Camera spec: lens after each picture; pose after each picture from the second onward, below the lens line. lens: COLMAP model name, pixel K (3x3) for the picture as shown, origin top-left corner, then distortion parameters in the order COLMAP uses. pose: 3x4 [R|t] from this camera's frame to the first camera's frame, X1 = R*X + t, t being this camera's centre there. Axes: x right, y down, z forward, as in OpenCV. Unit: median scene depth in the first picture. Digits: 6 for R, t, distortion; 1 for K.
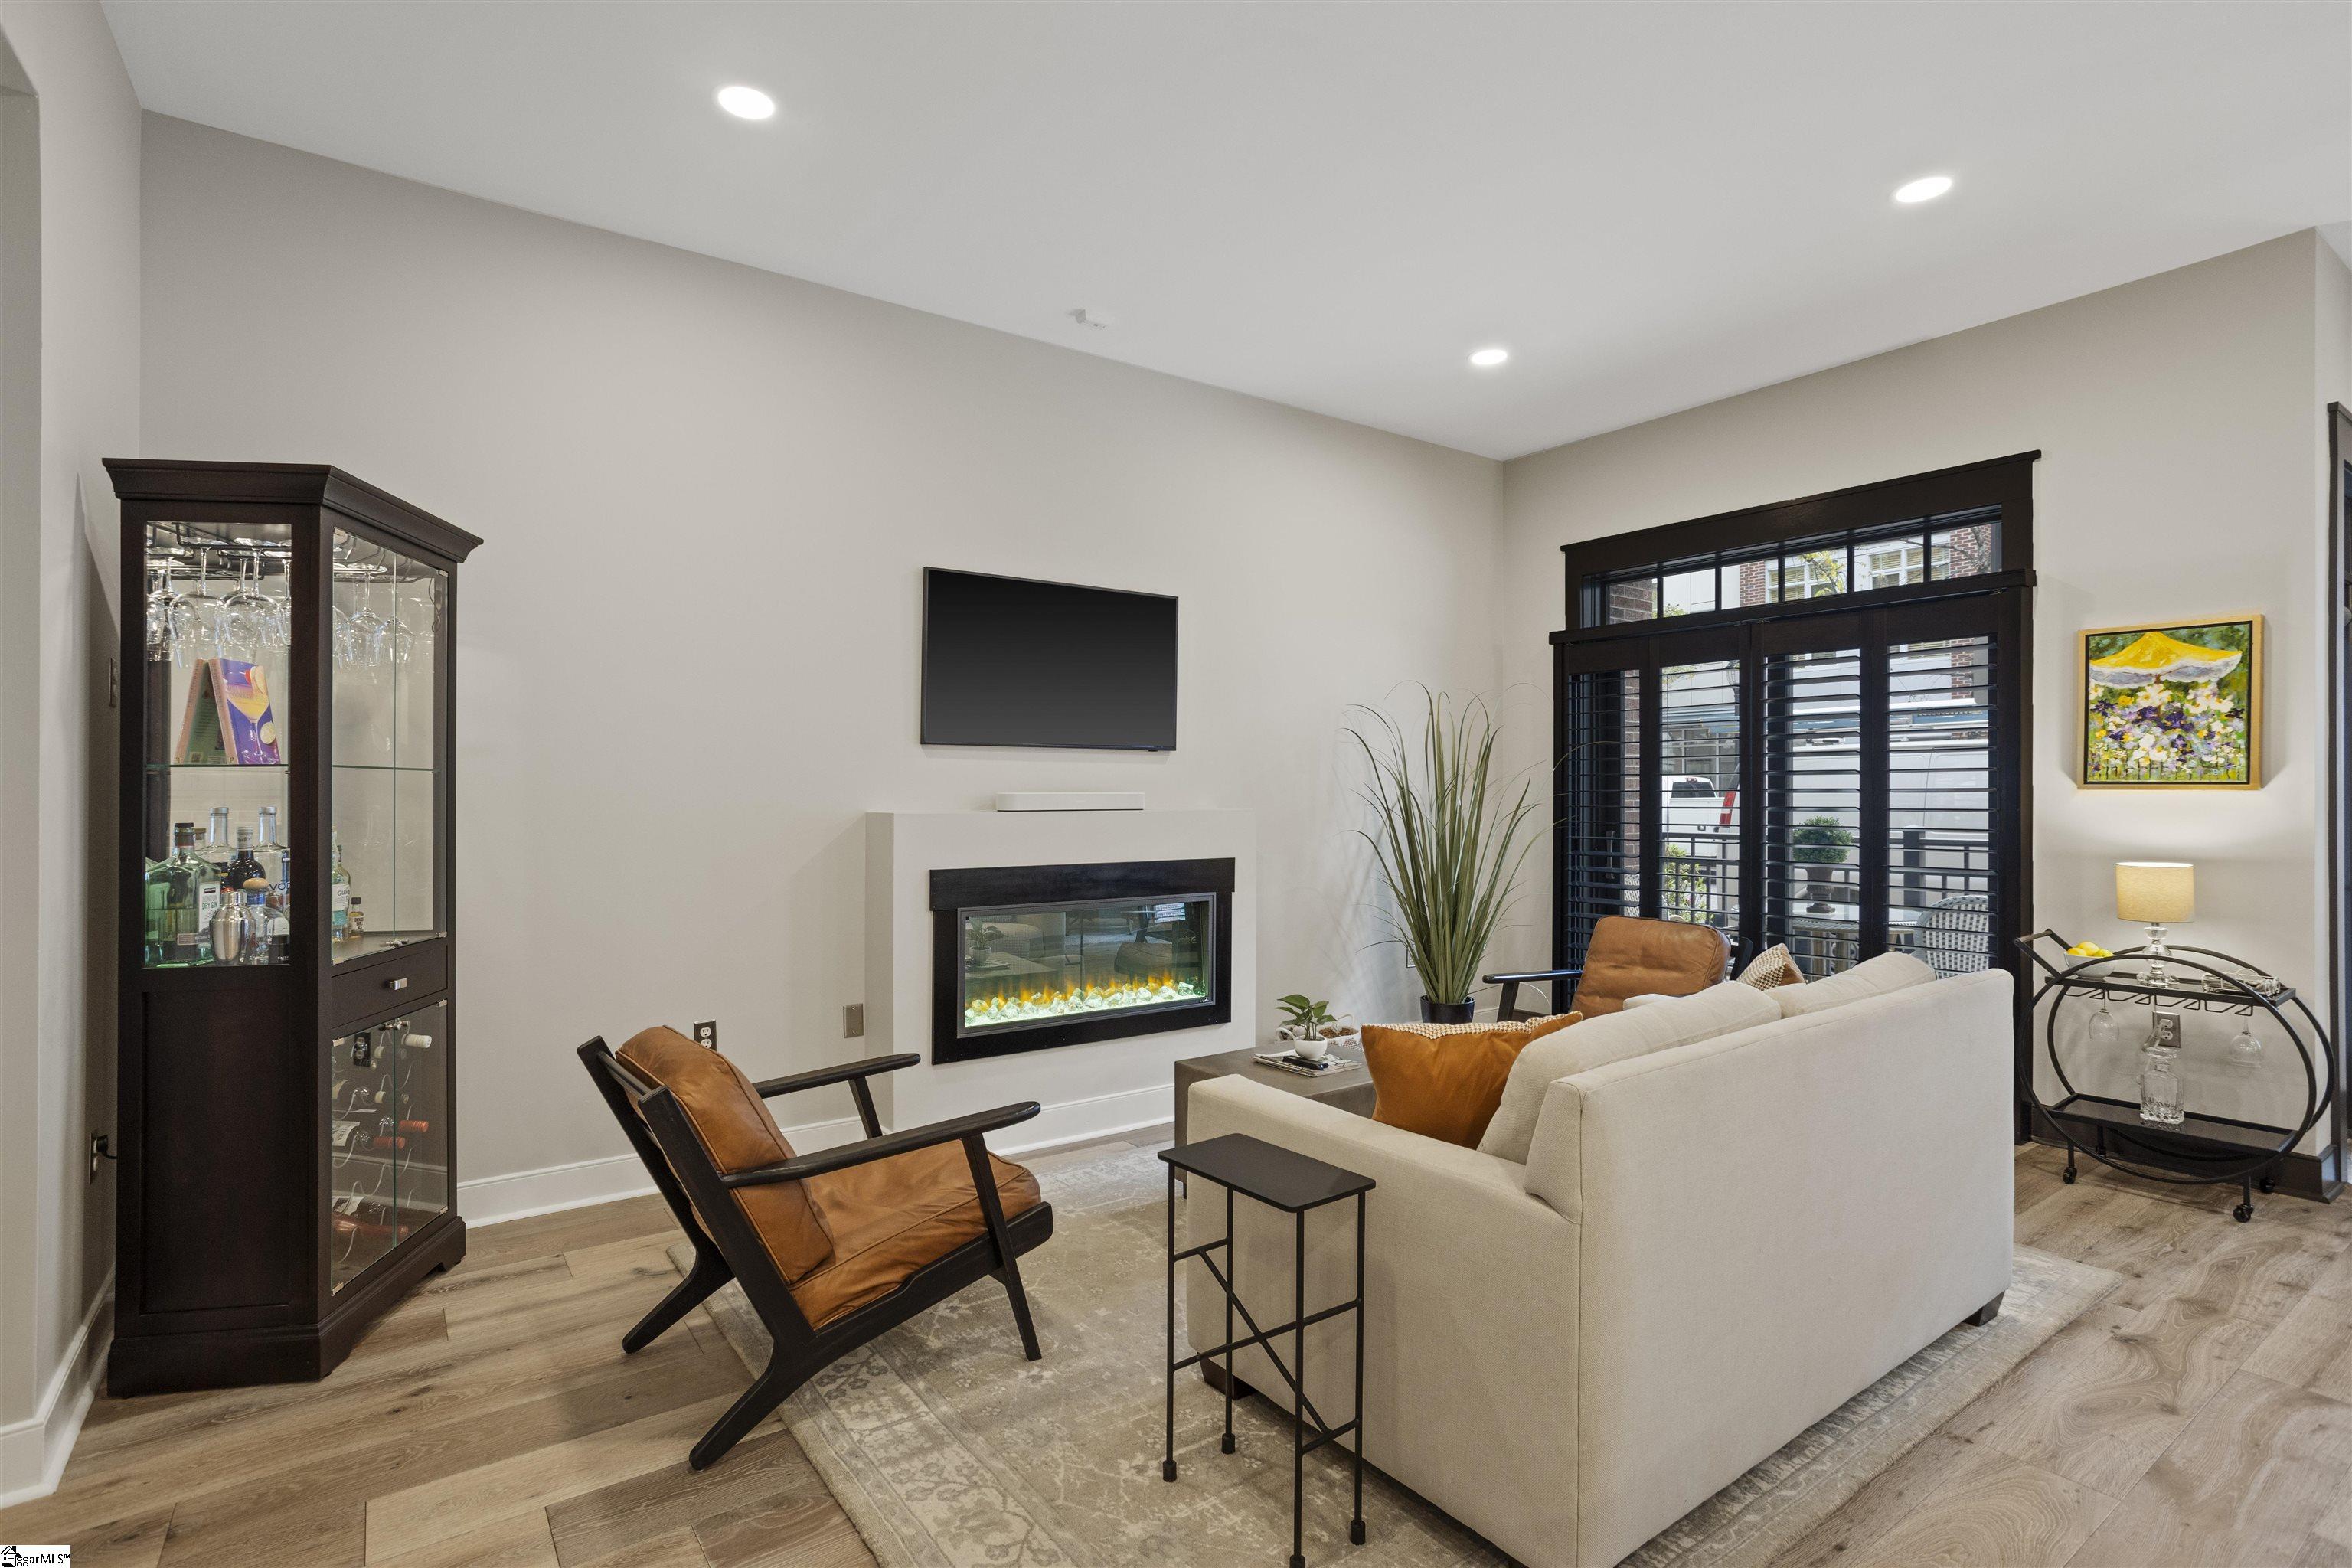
lens RADIAL K [[1145.7, 0, 1182.2], [0, 1145.7, 789.0], [0, 0, 1]] dist [-0.004105, 0.001856]
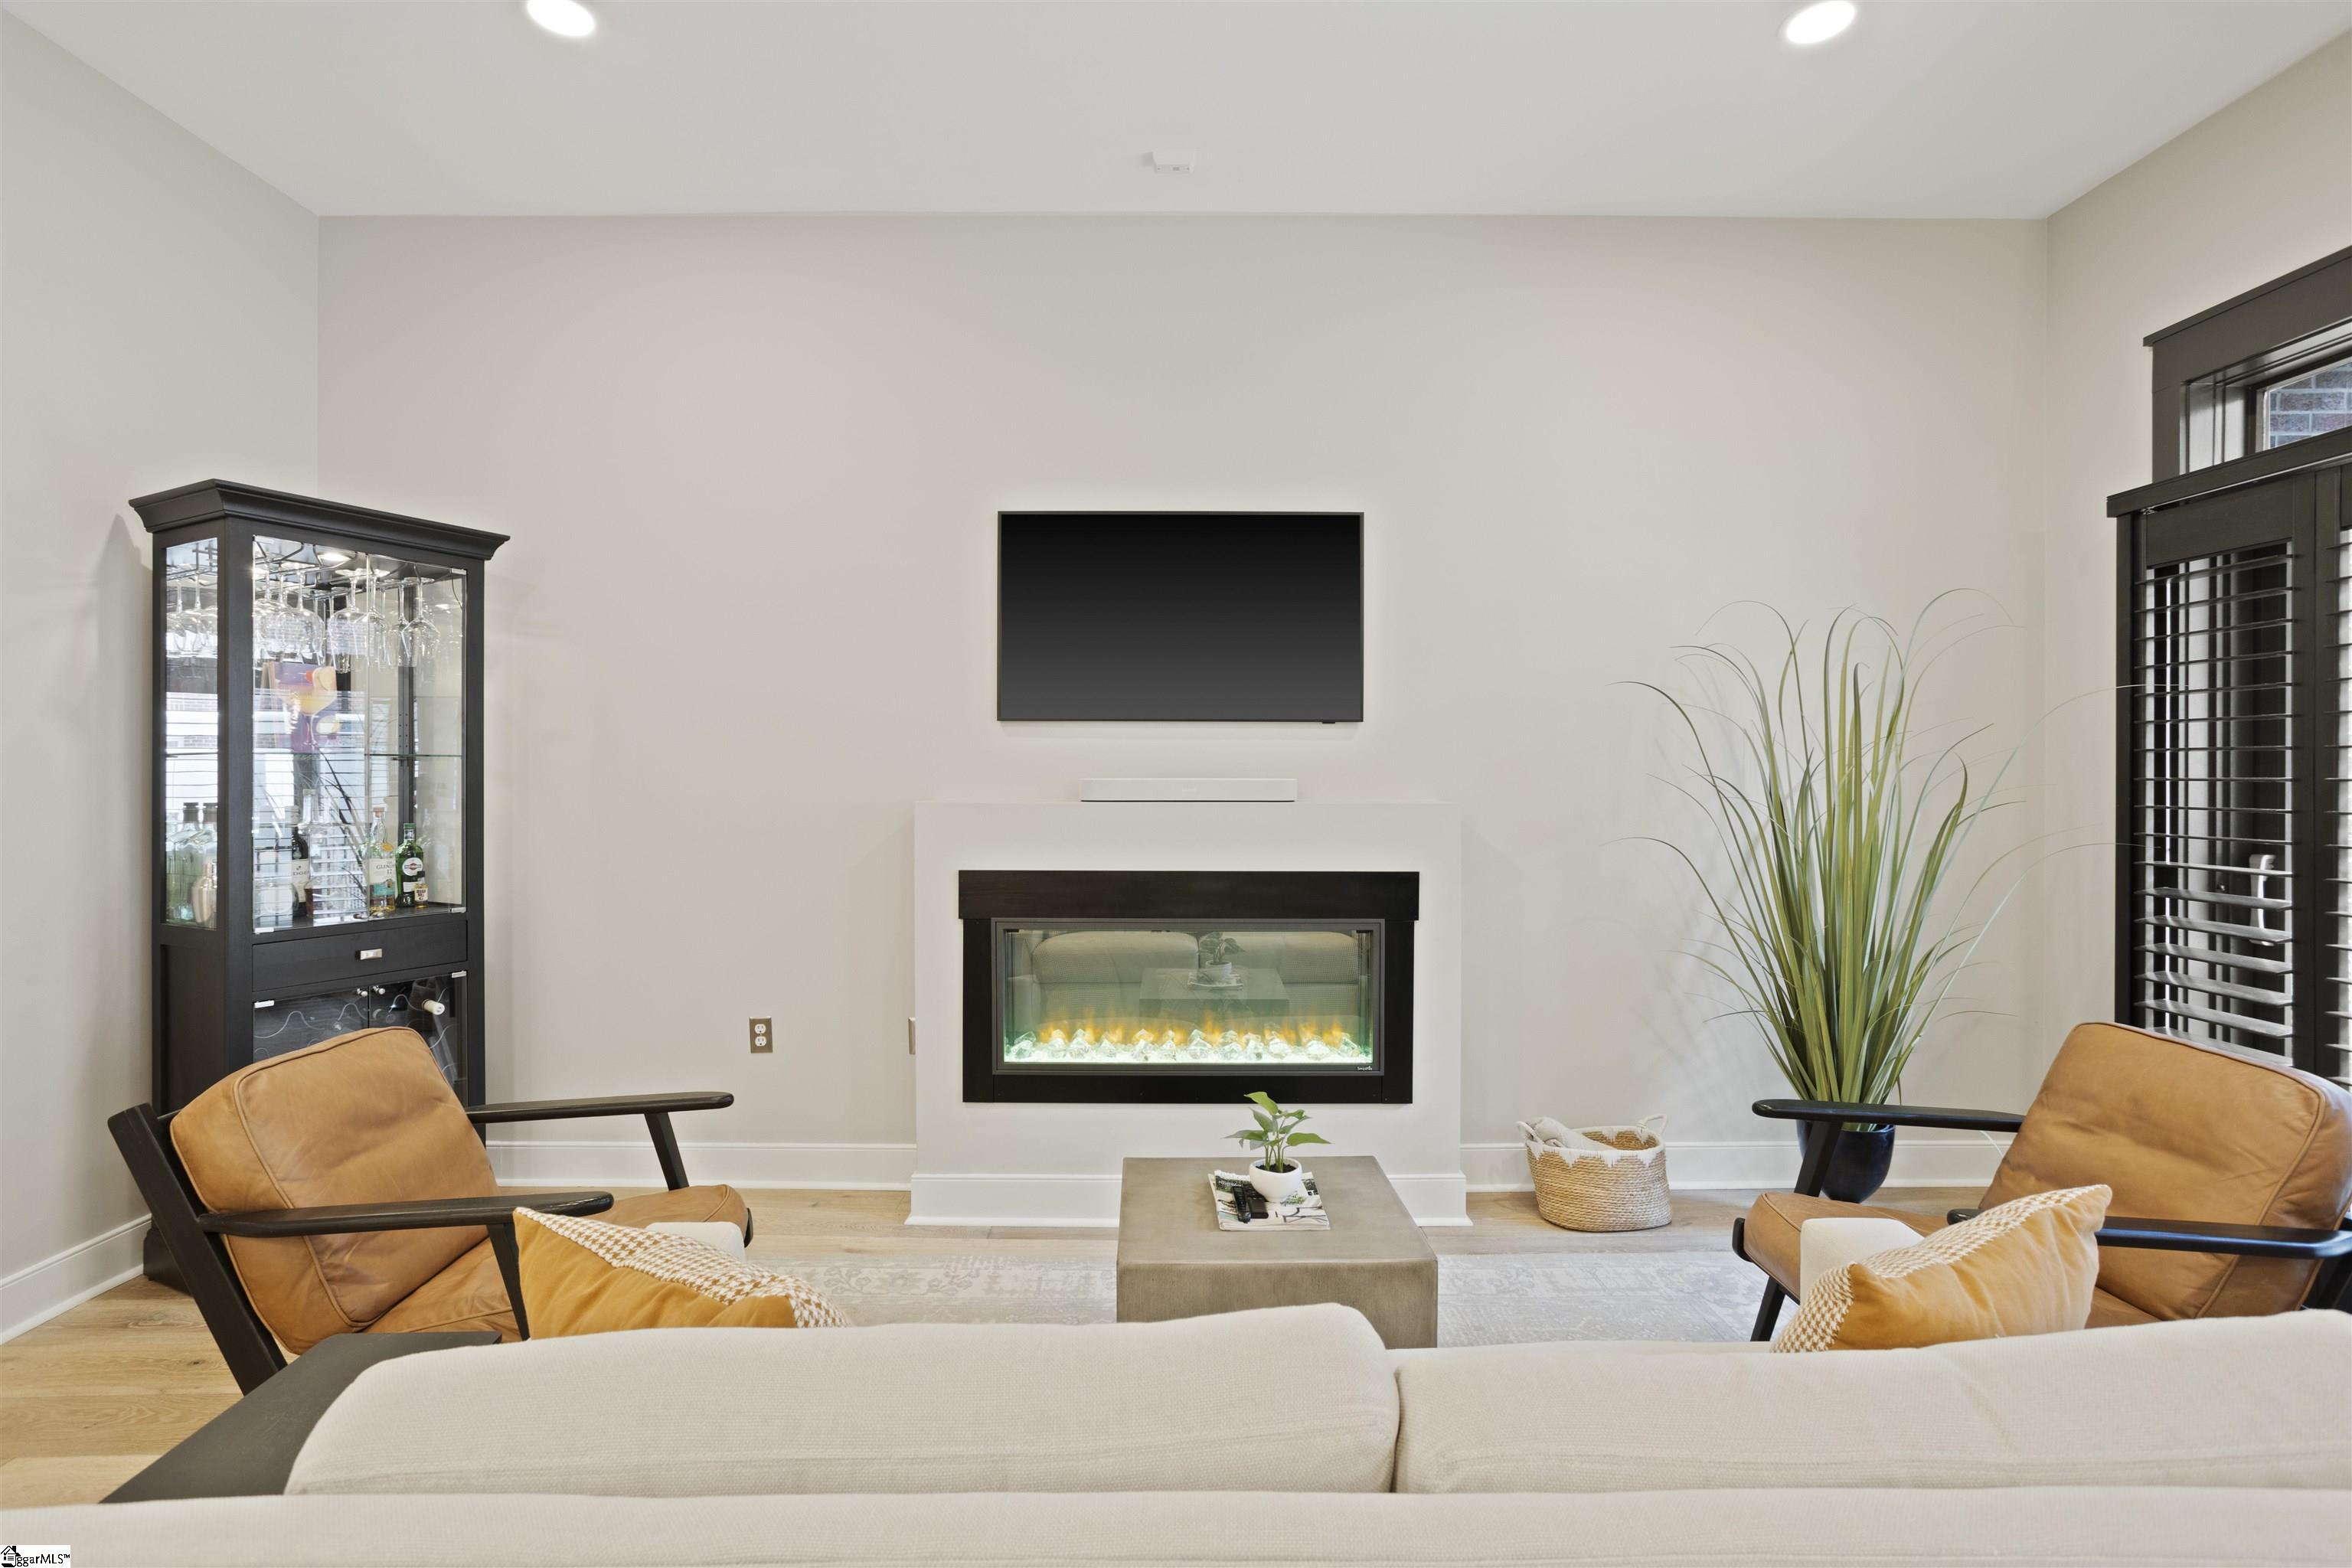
lens RADIAL K [[1145.7, 0, 1169.0], [0, 1145.7, 775.2], [0, 0, 1]] dist [-0.004105, 0.001856]
pose [[0.811766, 0.002069, -0.583979, 0.350495], [-0.000893, 0.999997, 0.002302, -0.001091], [0.583982, -0.001347, 0.811765, 0.356049]]
